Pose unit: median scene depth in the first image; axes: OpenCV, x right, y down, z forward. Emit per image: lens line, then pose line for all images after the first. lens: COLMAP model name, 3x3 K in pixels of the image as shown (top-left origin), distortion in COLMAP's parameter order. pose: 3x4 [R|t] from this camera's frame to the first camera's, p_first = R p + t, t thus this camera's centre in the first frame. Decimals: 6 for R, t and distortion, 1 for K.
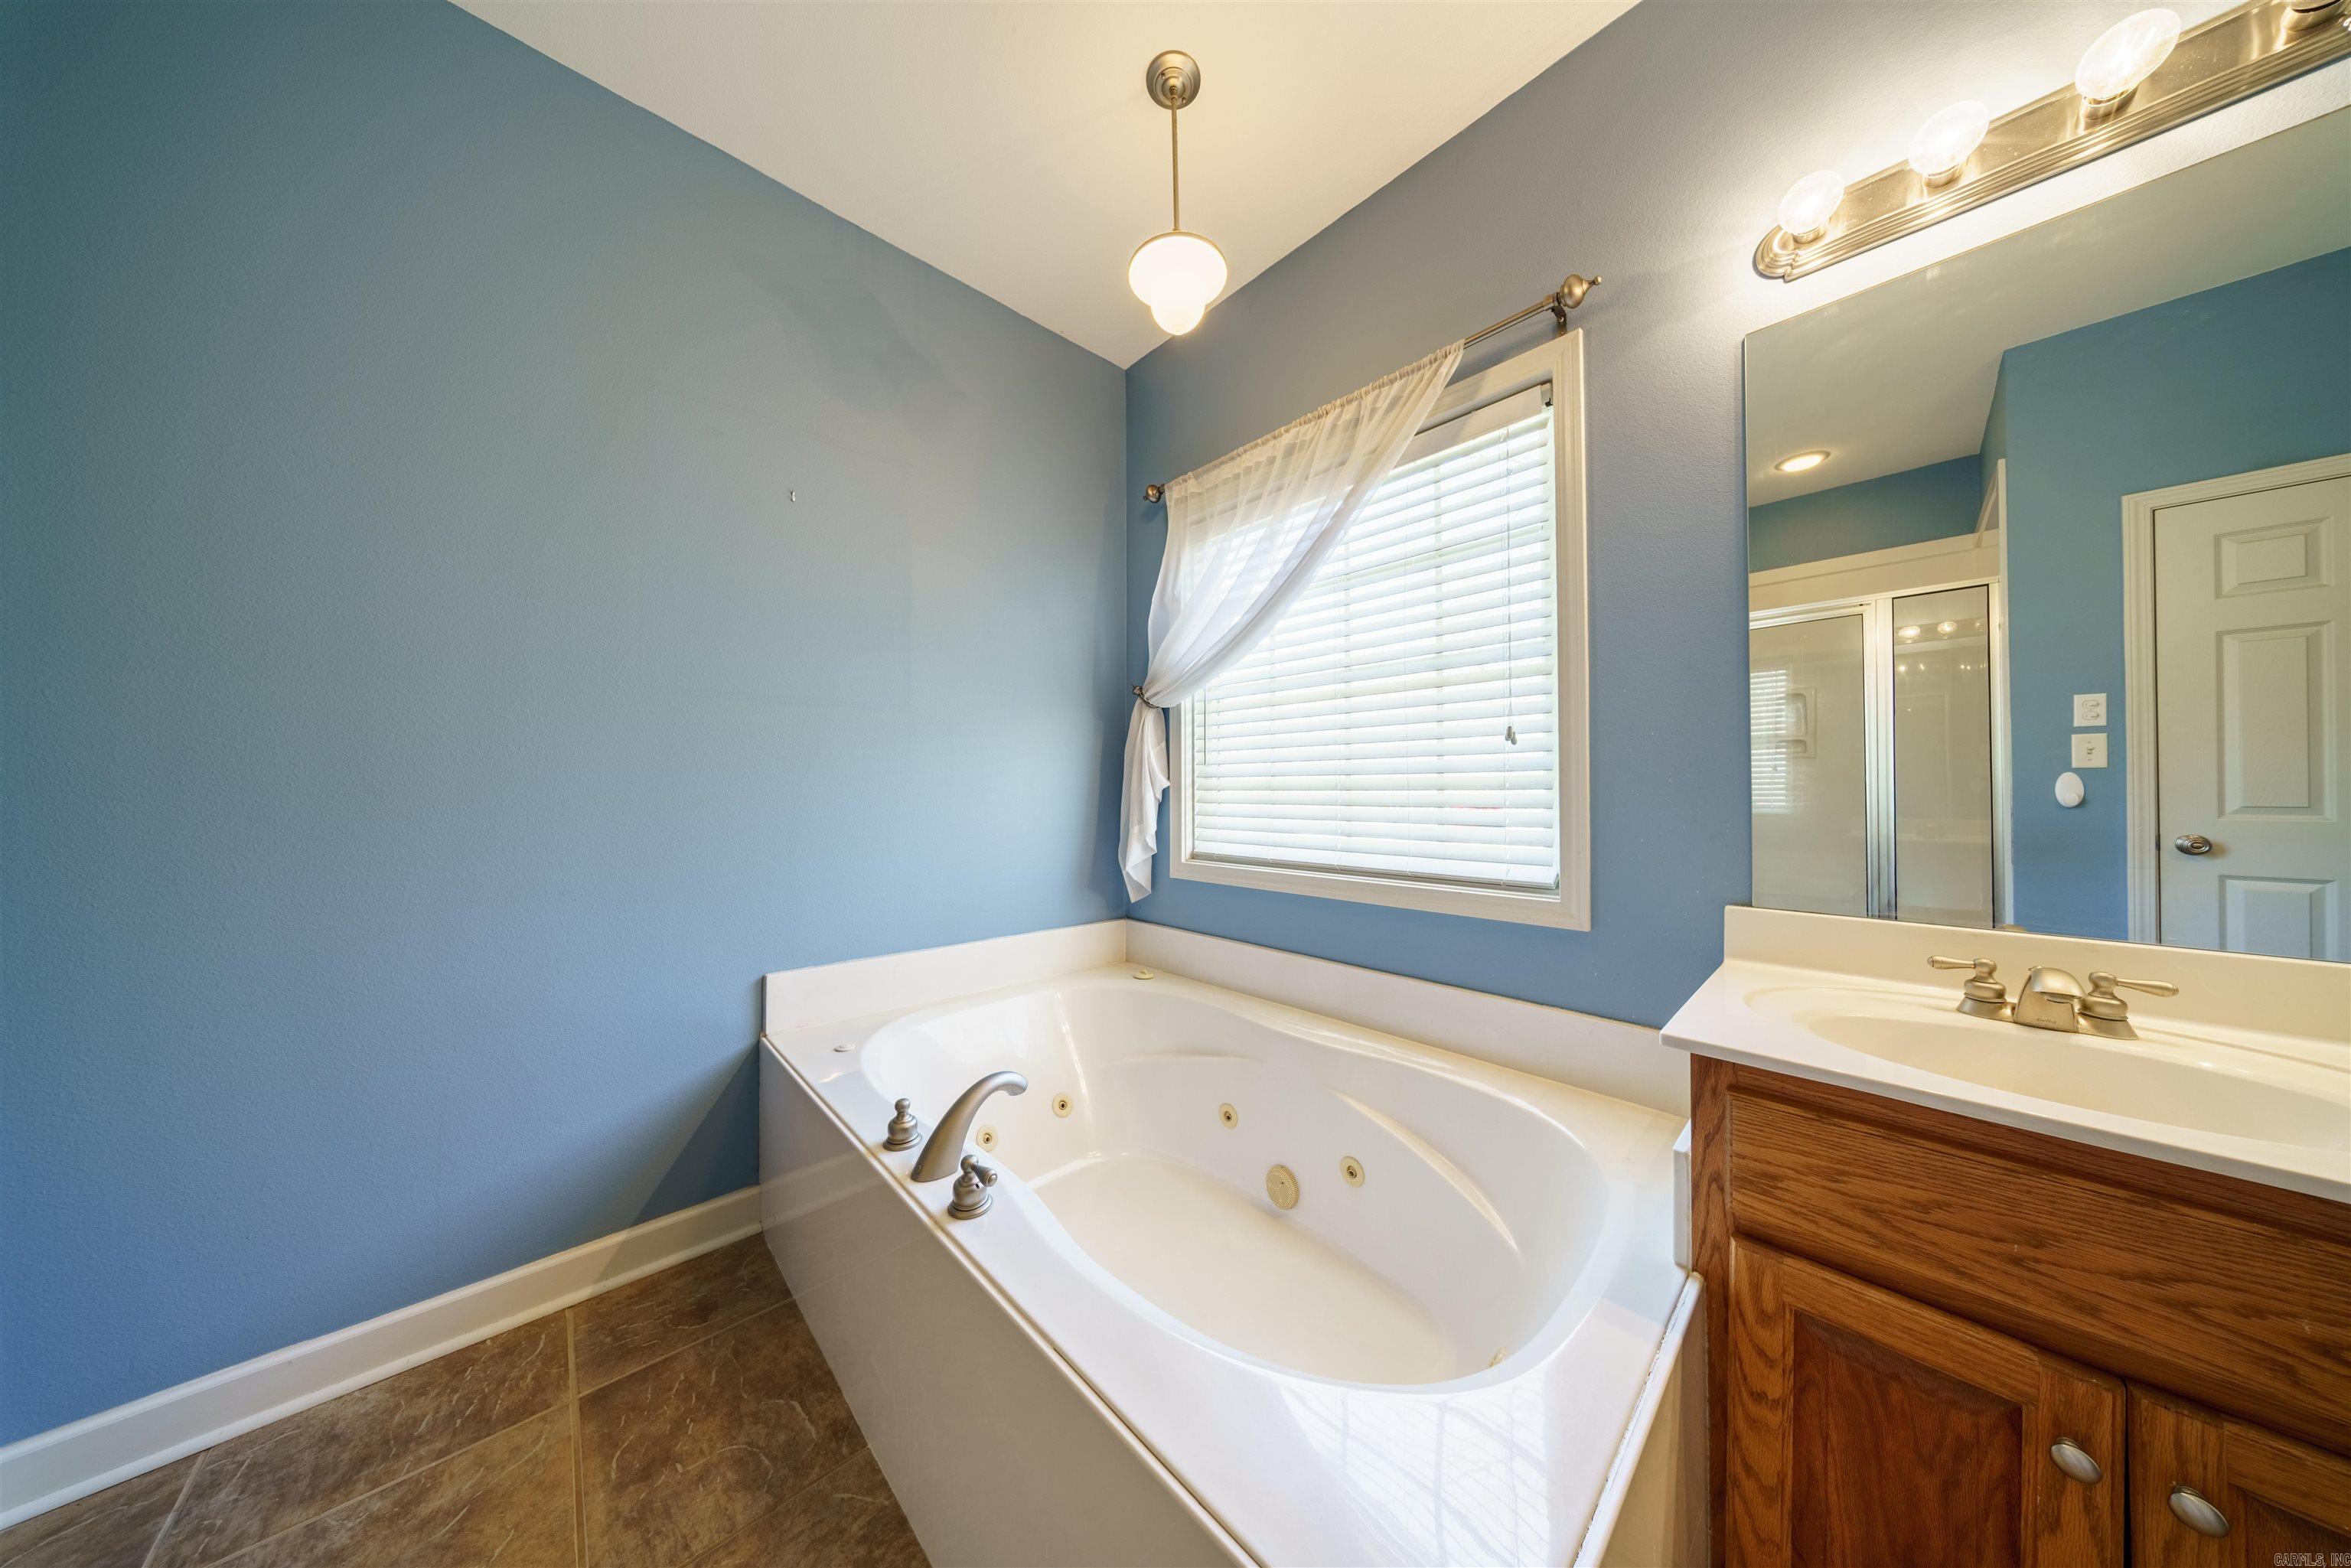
lens RADIAL K [[673.4, 0, 1164.0], [0, 673.4, 800.0], [0, 0, 1]] dist [-0.004750, 0.000788]
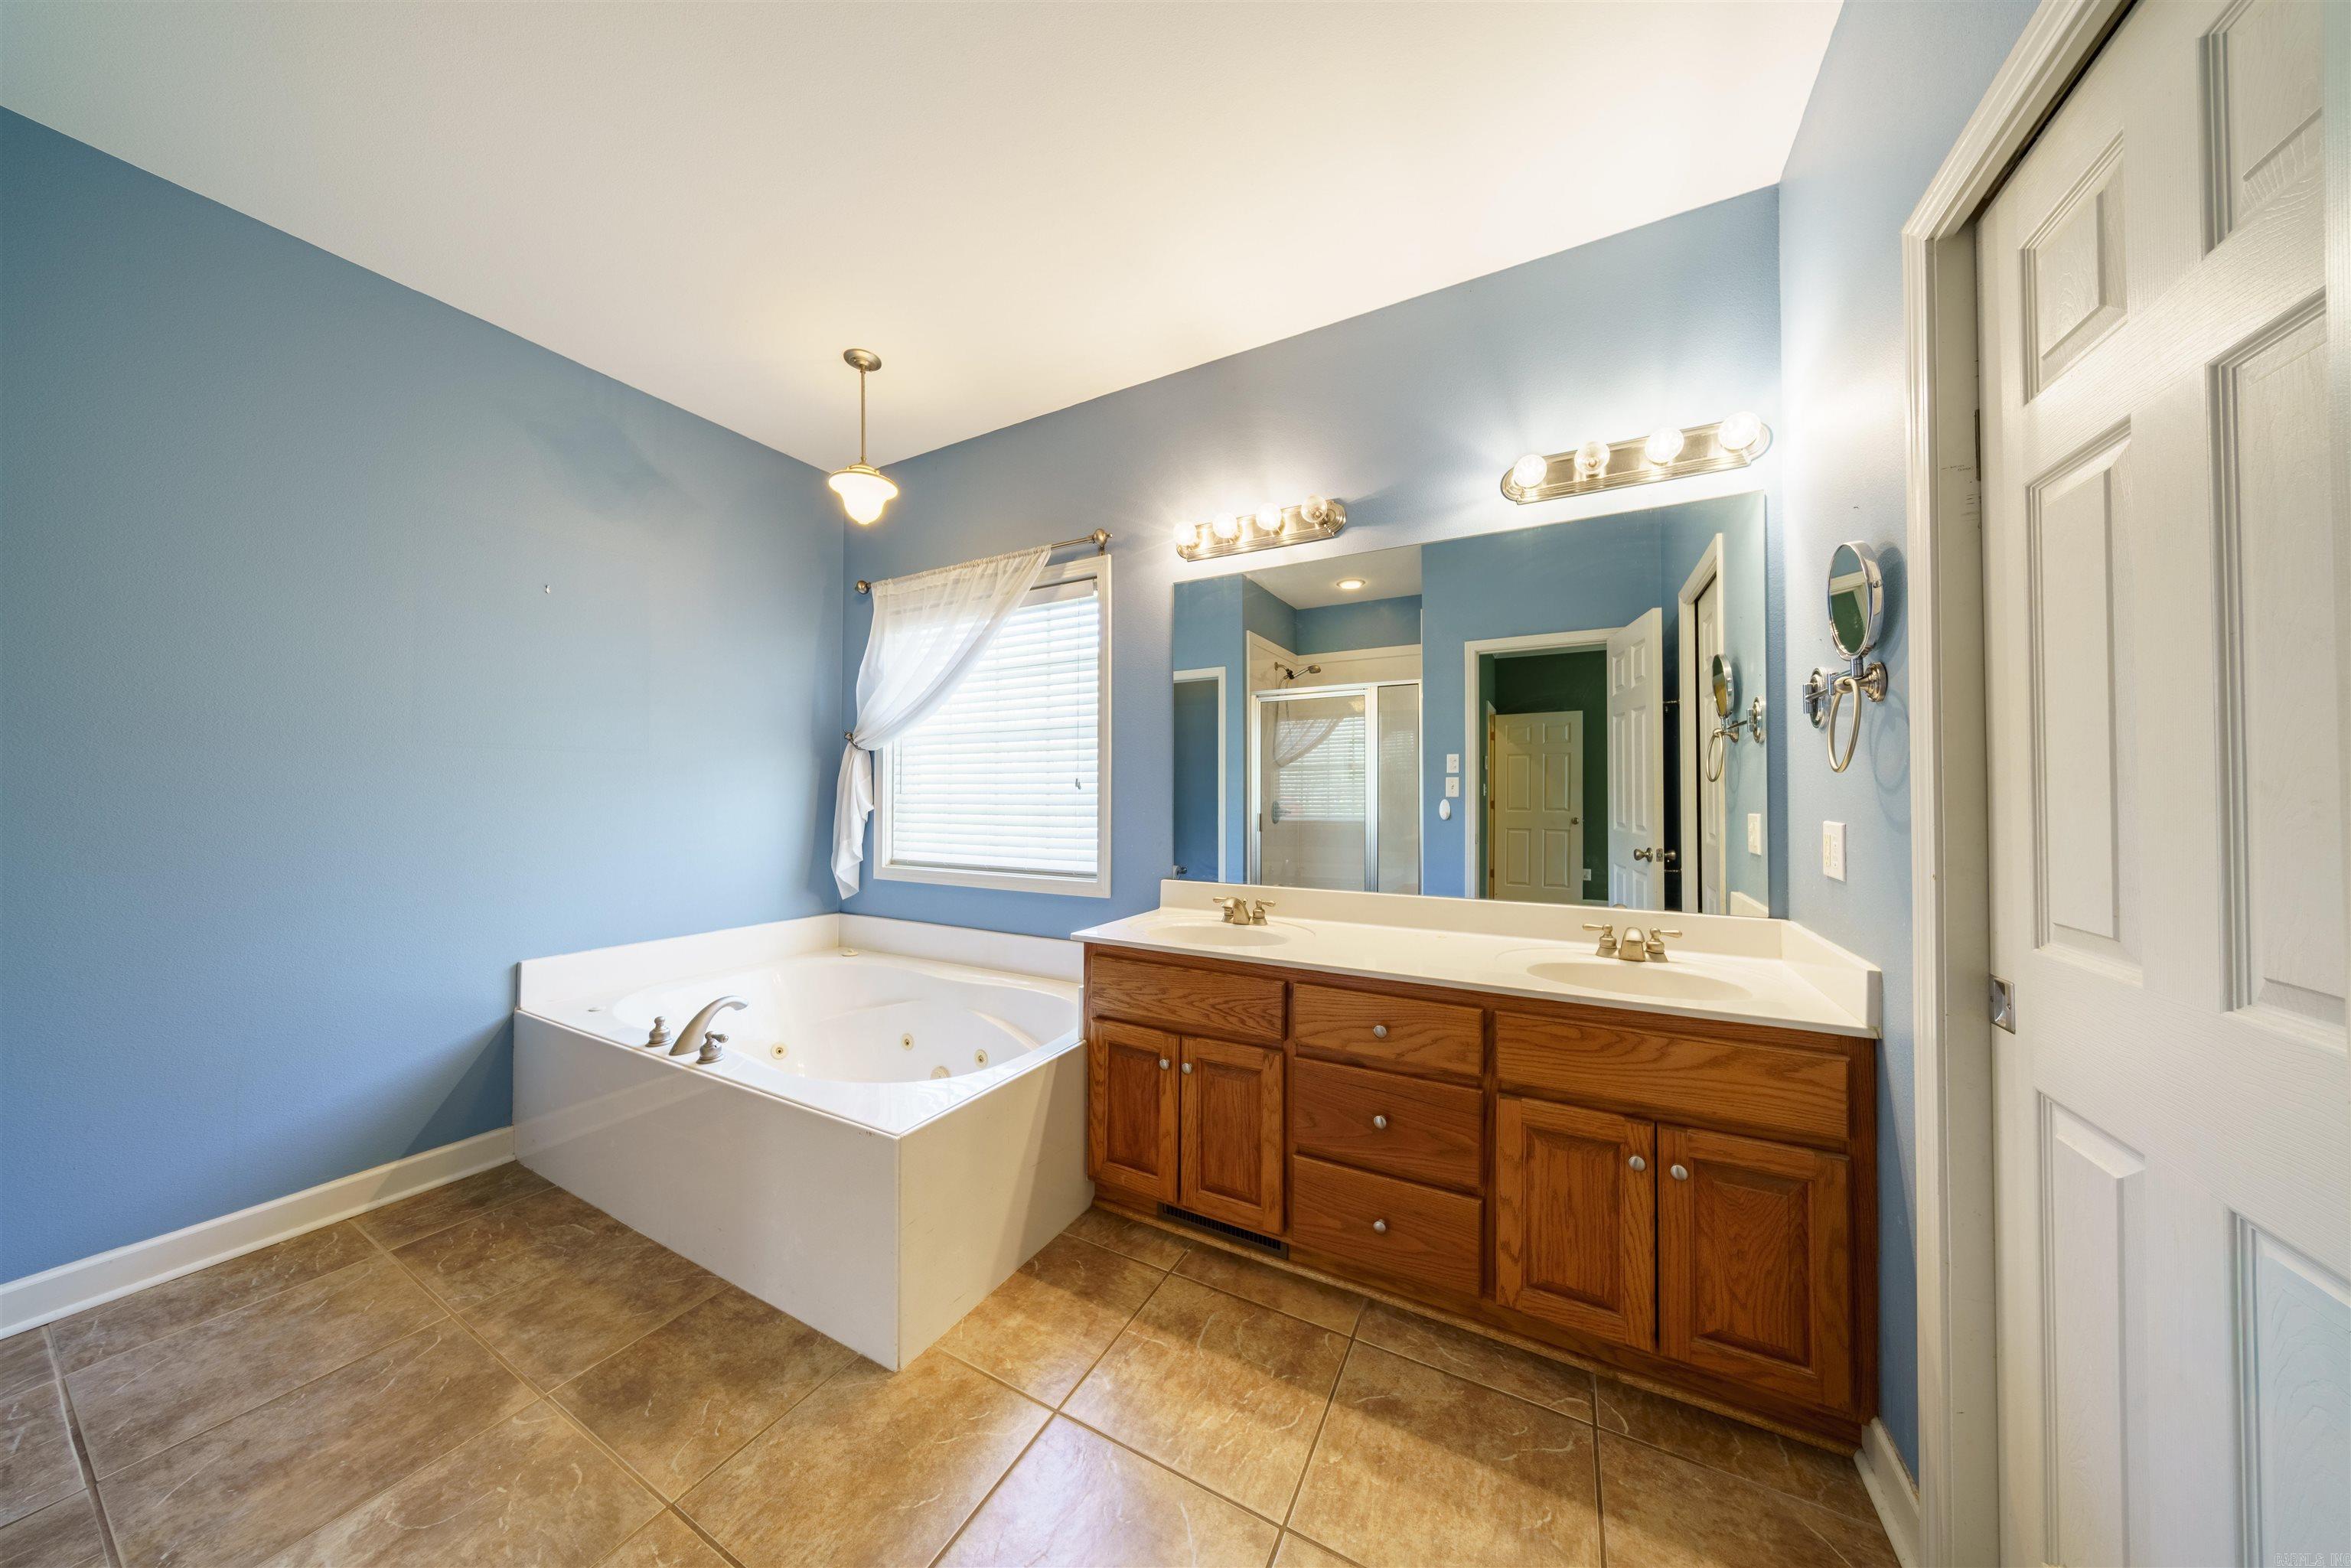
lens RADIAL K [[723.4, 0, 1166.1], [0, 723.4, 790.9], [0, 0, 1]] dist [-0.000979, 0.000424]
pose [[0.950339, 0.005443, 0.311170, 0.169371], [0.000377, 0.999826, -0.018640, -0.045755], [-0.311218, 0.017831, 0.950171, -0.794428]]
